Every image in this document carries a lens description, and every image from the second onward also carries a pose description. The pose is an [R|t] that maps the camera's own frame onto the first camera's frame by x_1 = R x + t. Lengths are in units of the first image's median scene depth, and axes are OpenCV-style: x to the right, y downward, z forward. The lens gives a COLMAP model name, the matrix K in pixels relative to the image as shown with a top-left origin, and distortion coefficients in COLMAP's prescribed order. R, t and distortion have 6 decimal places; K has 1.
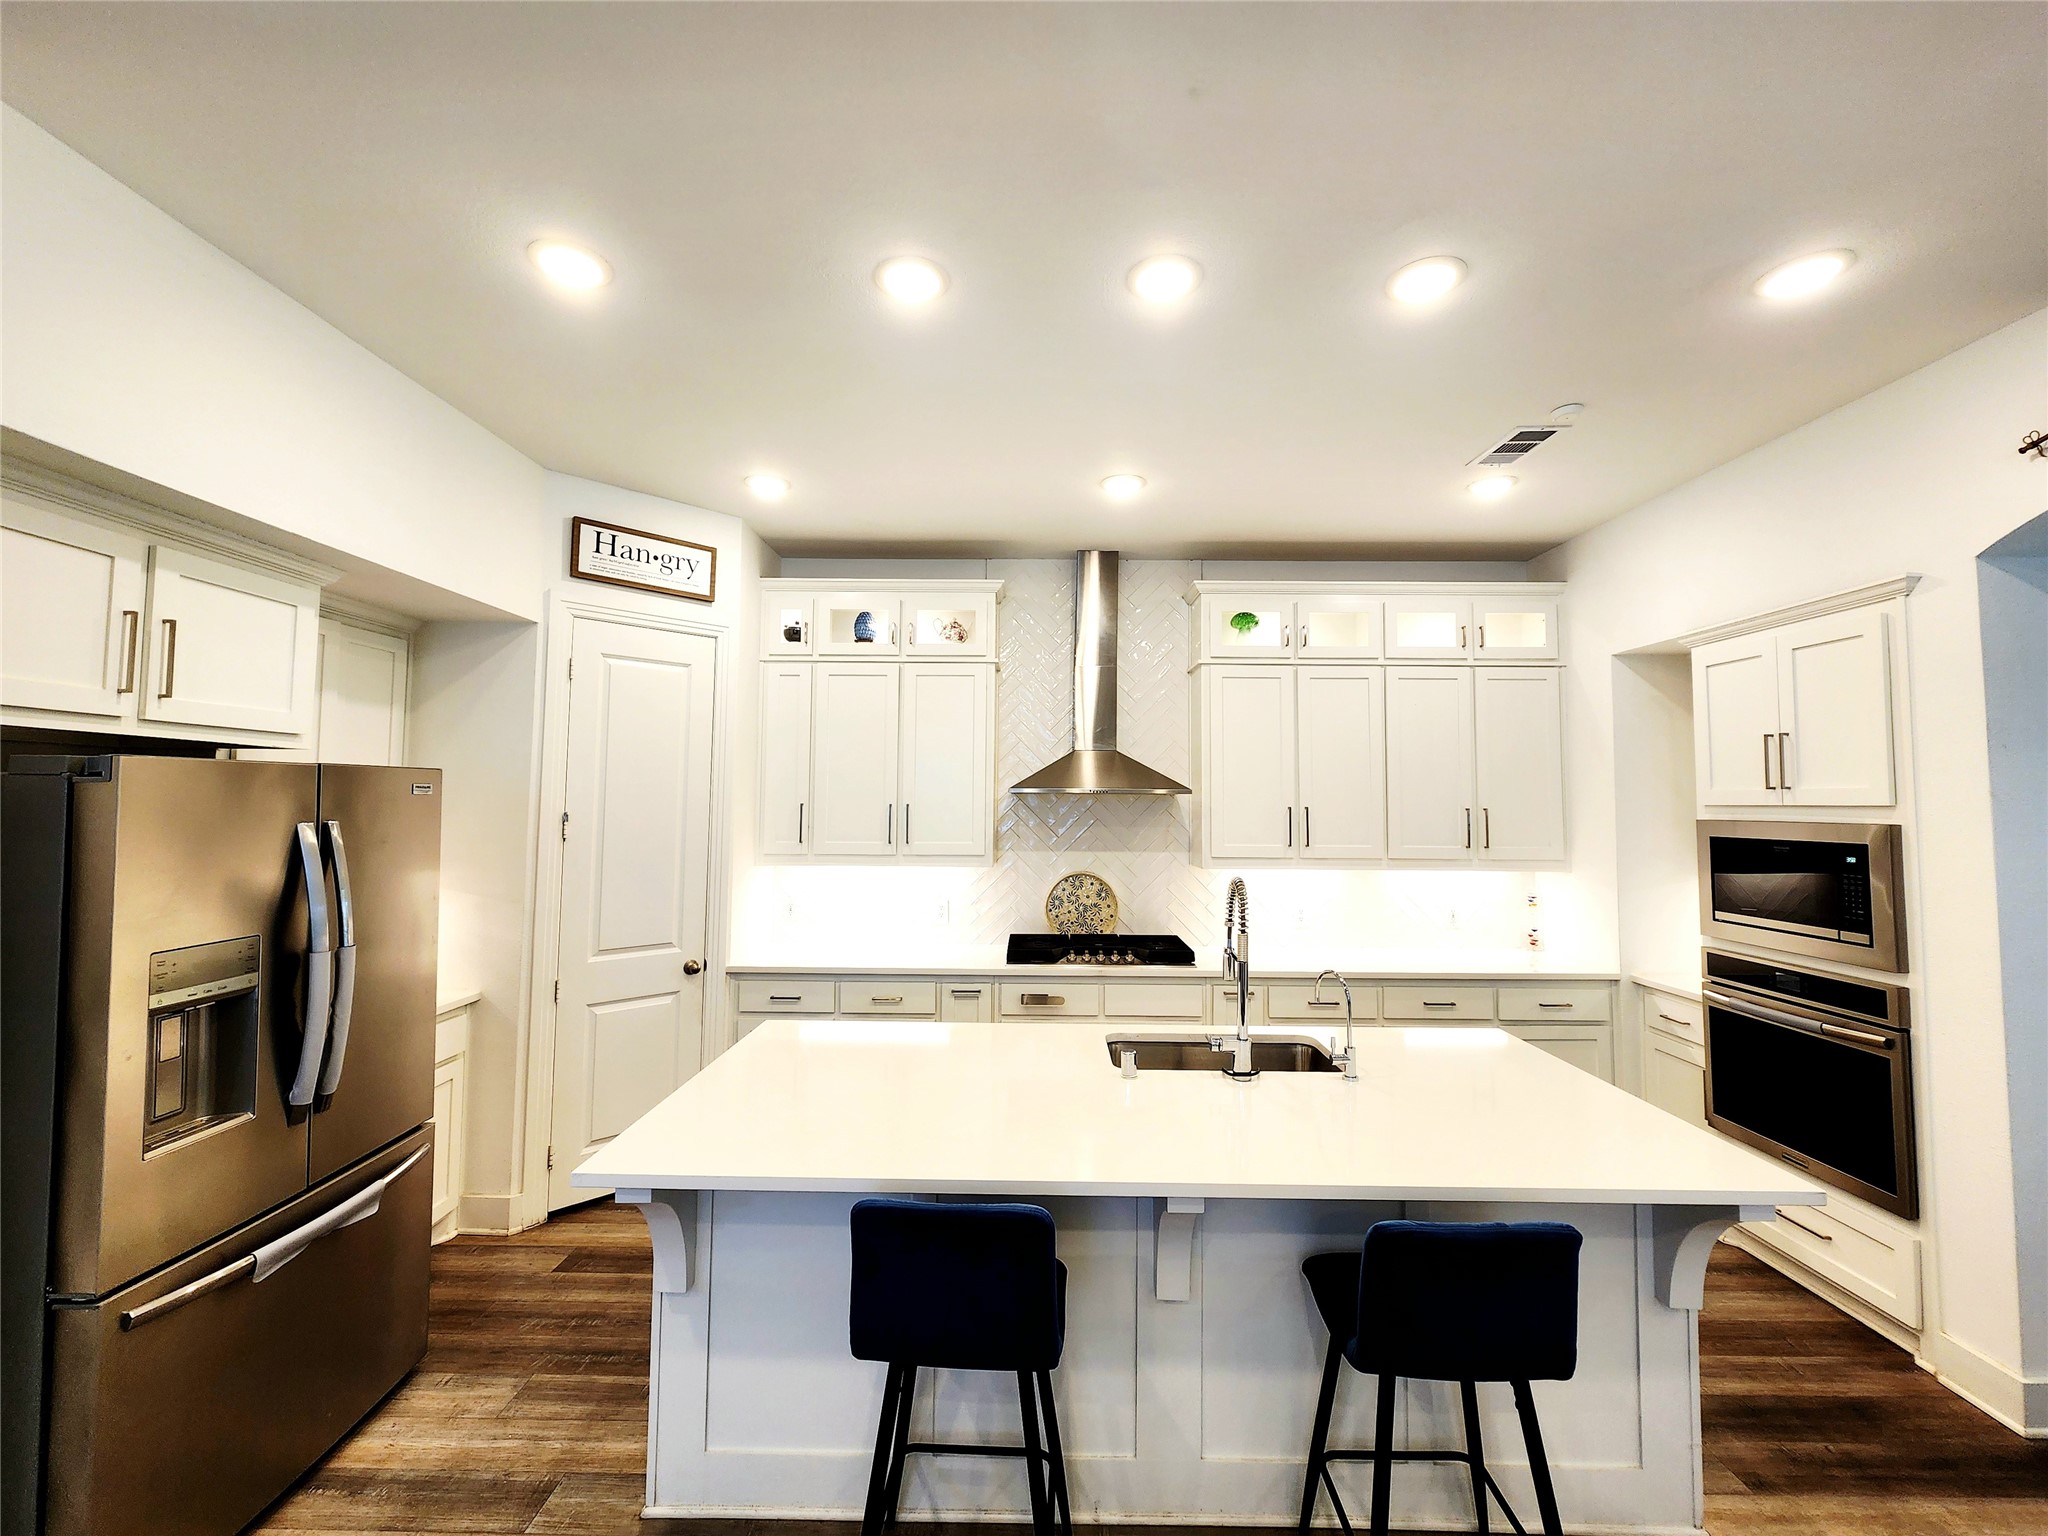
lens RADIAL K [[838.9, 0, 1023.1], [0, 838.9, 753.6], [0, 0, 1]] dist [-0.003011, 0.000987]
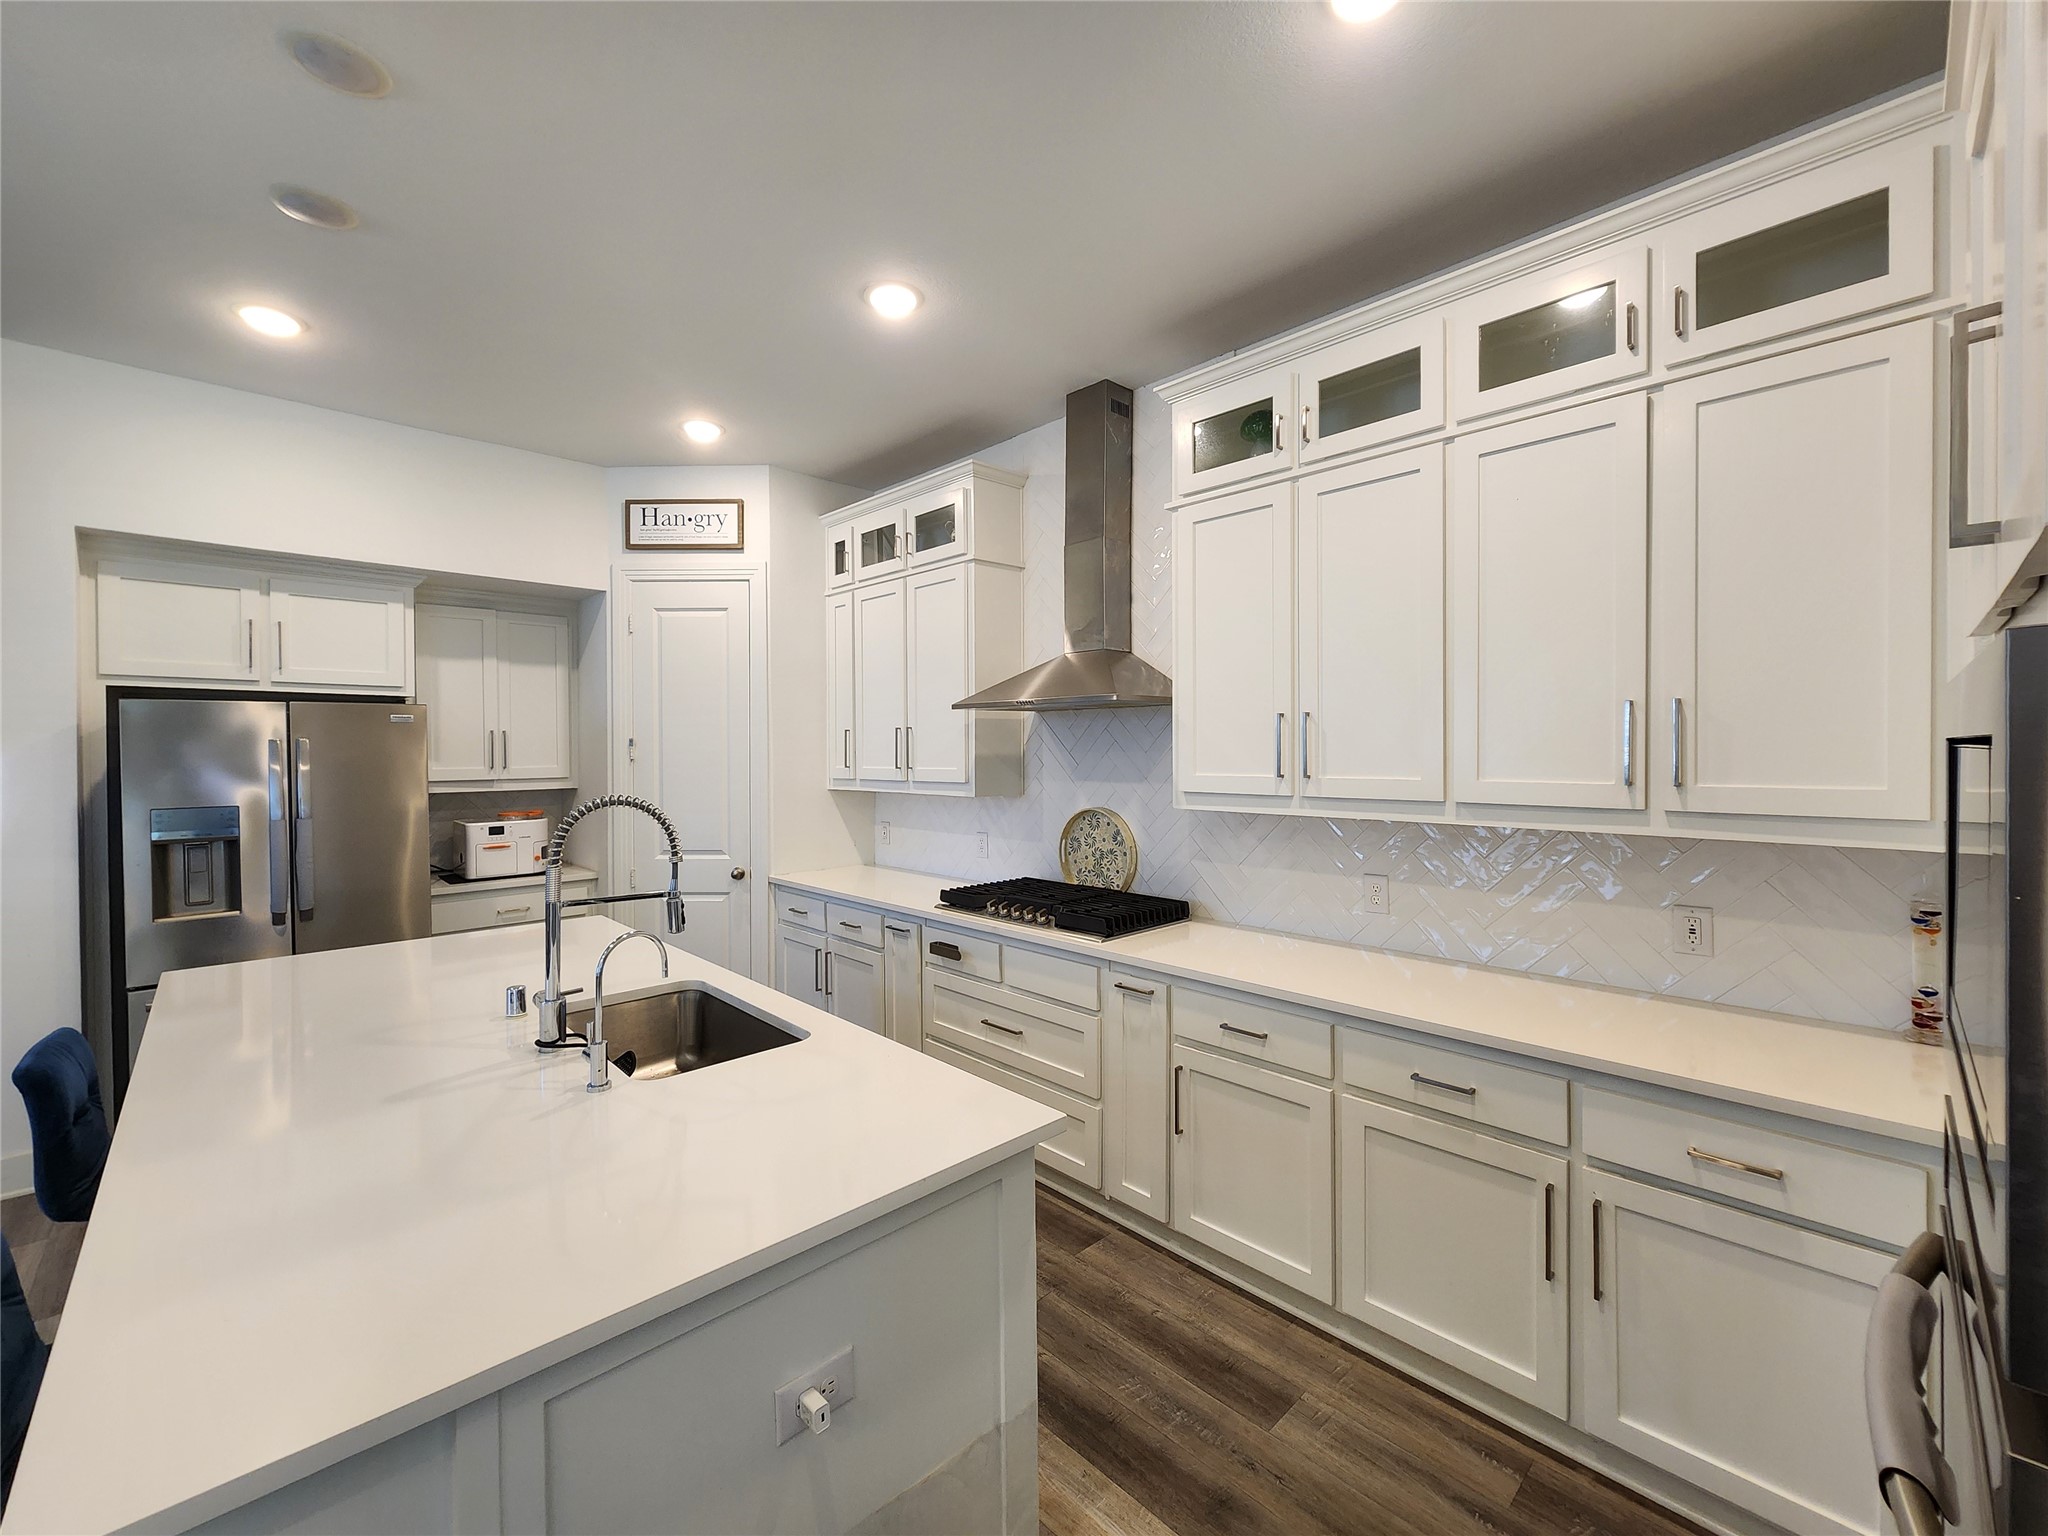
lens RADIAL K [[838.9, 0, 1020.3], [0, 838.9, 750.6], [0, 0, 1]] dist [-0.003011, 0.000987]
pose [[0.702244, -0.010286, -0.711862, 0.693836], [0.052634, 0.997909, 0.037503, 0.064996], [0.709988, -0.063805, 0.701317, 0.483099]]
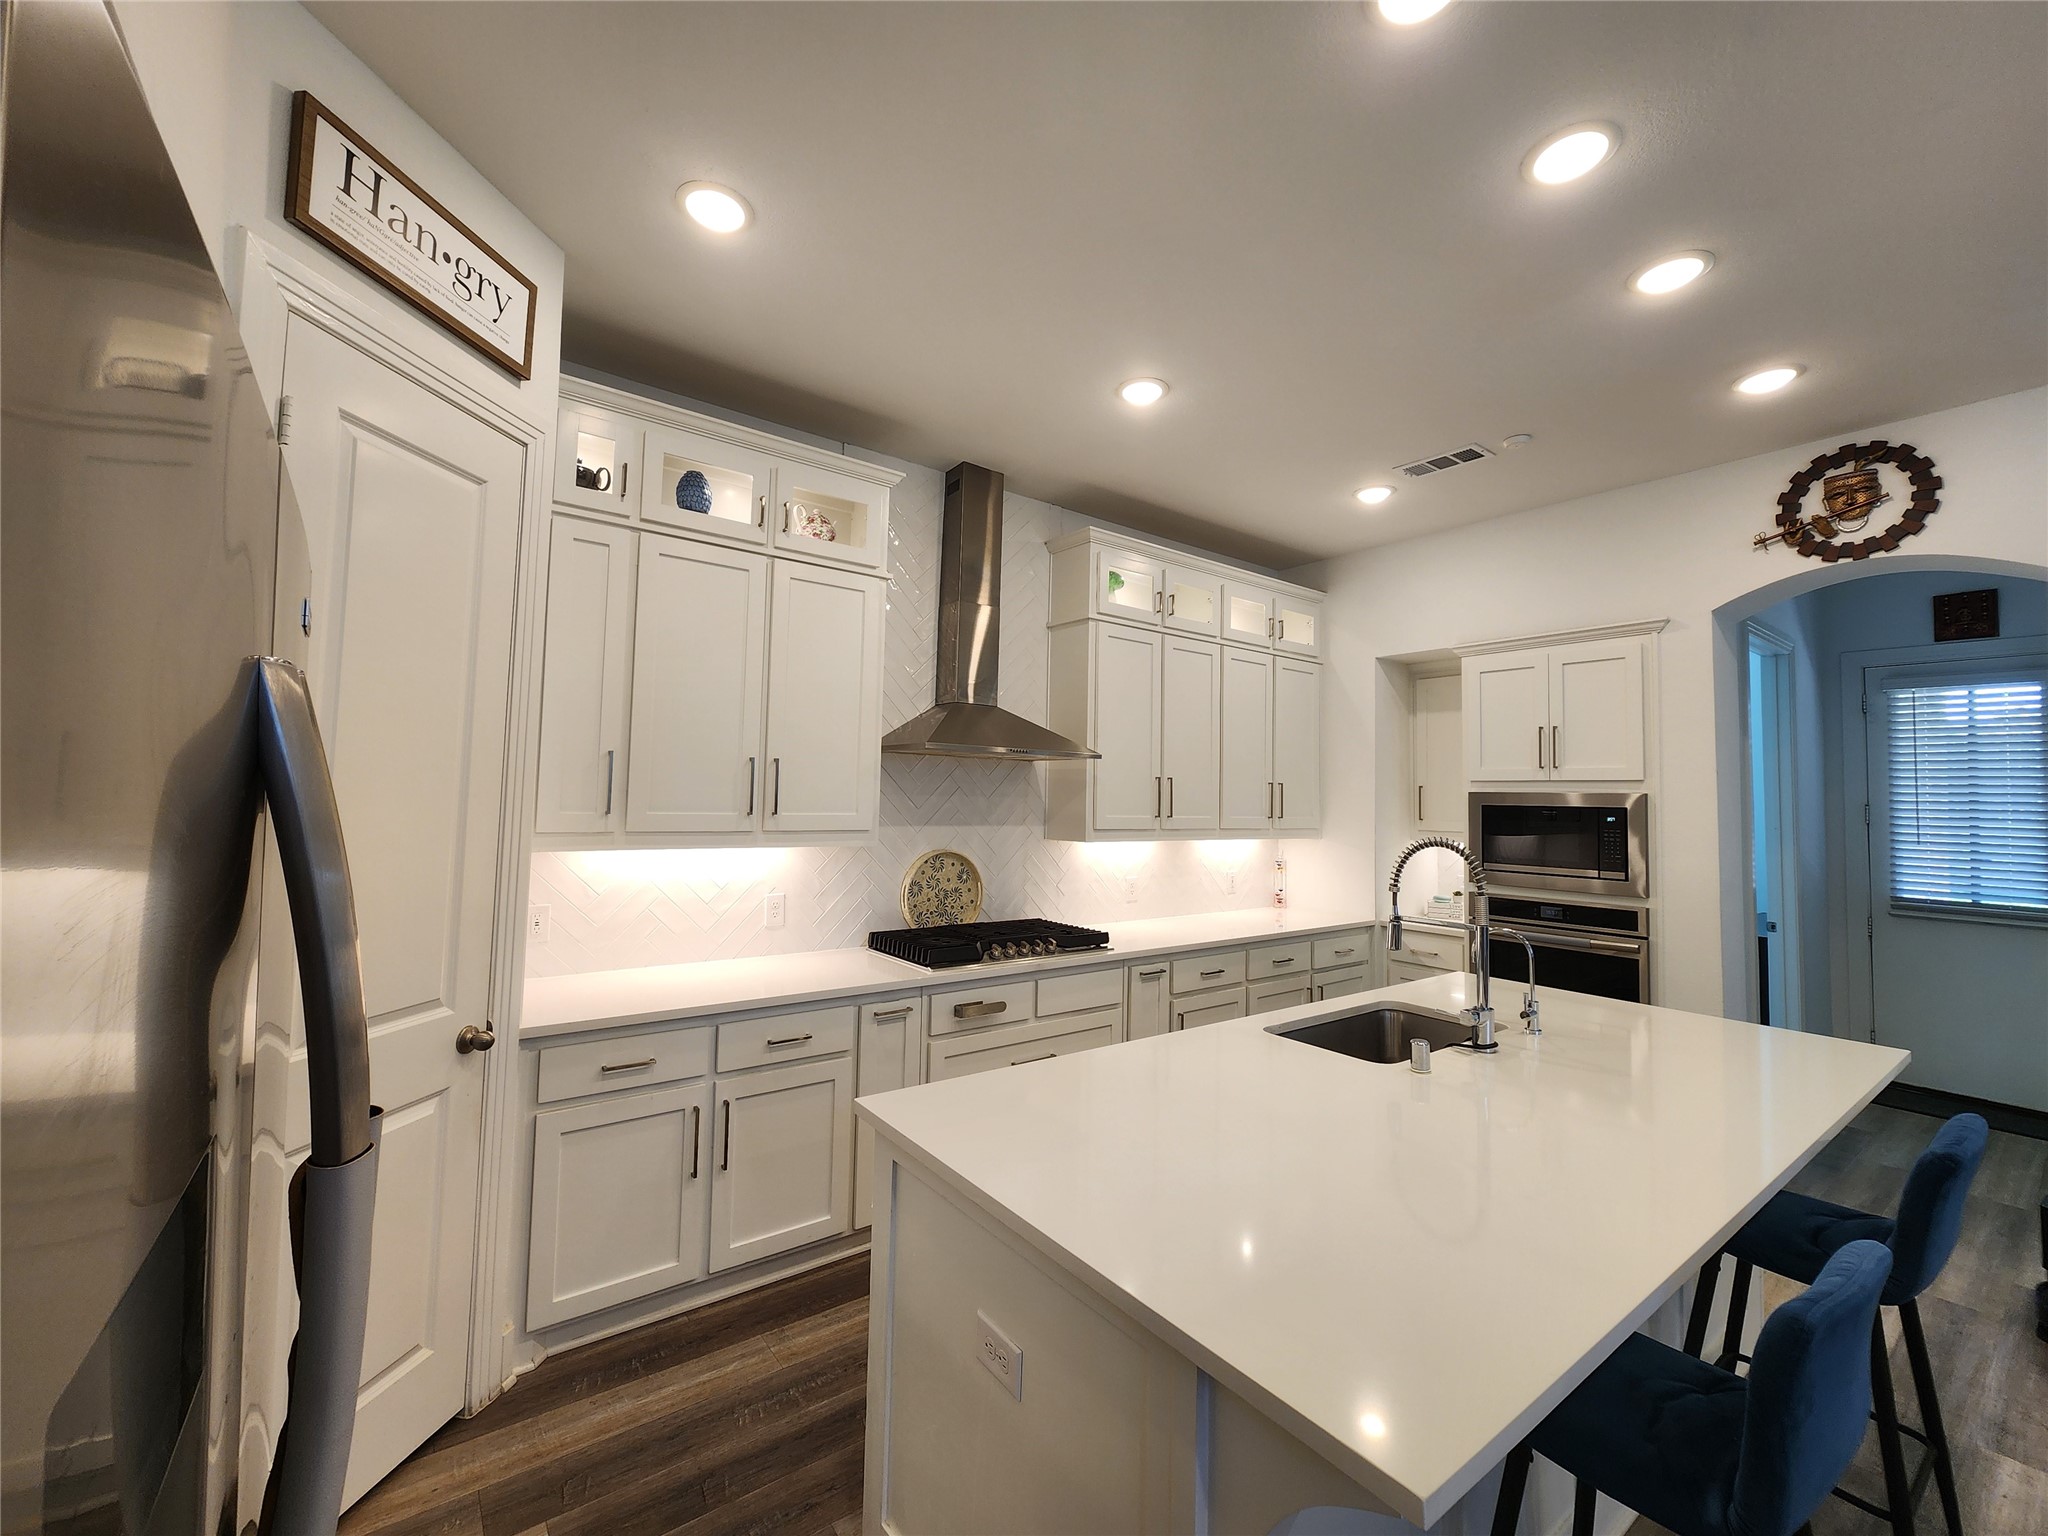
lens RADIAL K [[838.9, 0, 1021.8], [0, 838.9, 755.7], [0, 0, 1]] dist [-0.003011, 0.000987]
pose [[0.791248, 0.042018, 0.610050, -0.452410], [-0.052409, 0.998625, -0.000806, 0.053304], [-0.609245, -0.031334, 0.792363, 0.361038]]
